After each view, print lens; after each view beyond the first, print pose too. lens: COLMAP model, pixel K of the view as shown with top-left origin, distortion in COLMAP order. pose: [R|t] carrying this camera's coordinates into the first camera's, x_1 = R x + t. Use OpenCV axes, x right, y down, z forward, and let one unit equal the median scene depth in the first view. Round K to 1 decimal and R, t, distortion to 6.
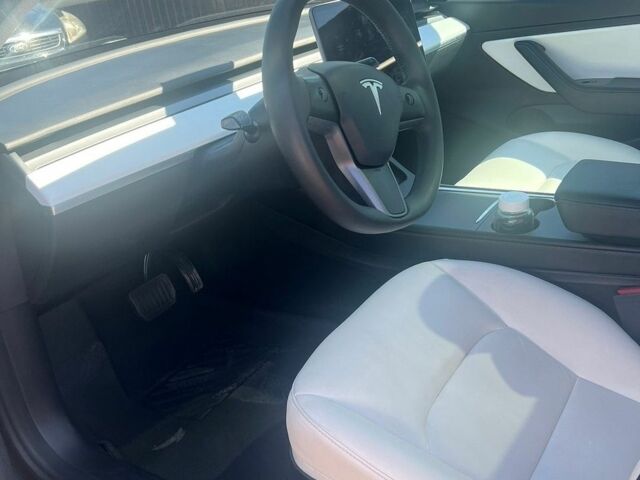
lens RADIAL K [[673.7, 0, 313.2], [0, 673.7, 240.0], [0, 0, 1]] dist [0.122456, -0.258374]
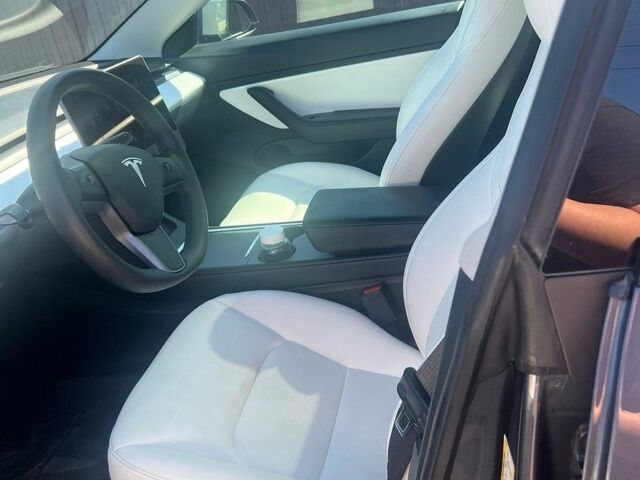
lens RADIAL K [[673.7, 0, 313.2], [0, 673.7, 240.0], [0, 0, 1]] dist [0.122456, -0.258374]
pose [[0.928606, -0.182239, 0.323234, -0.019719], [0.194633, 0.980857, -0.006146, -0.028409], [-0.315926, 0.068619, 0.946299, -0.139102]]
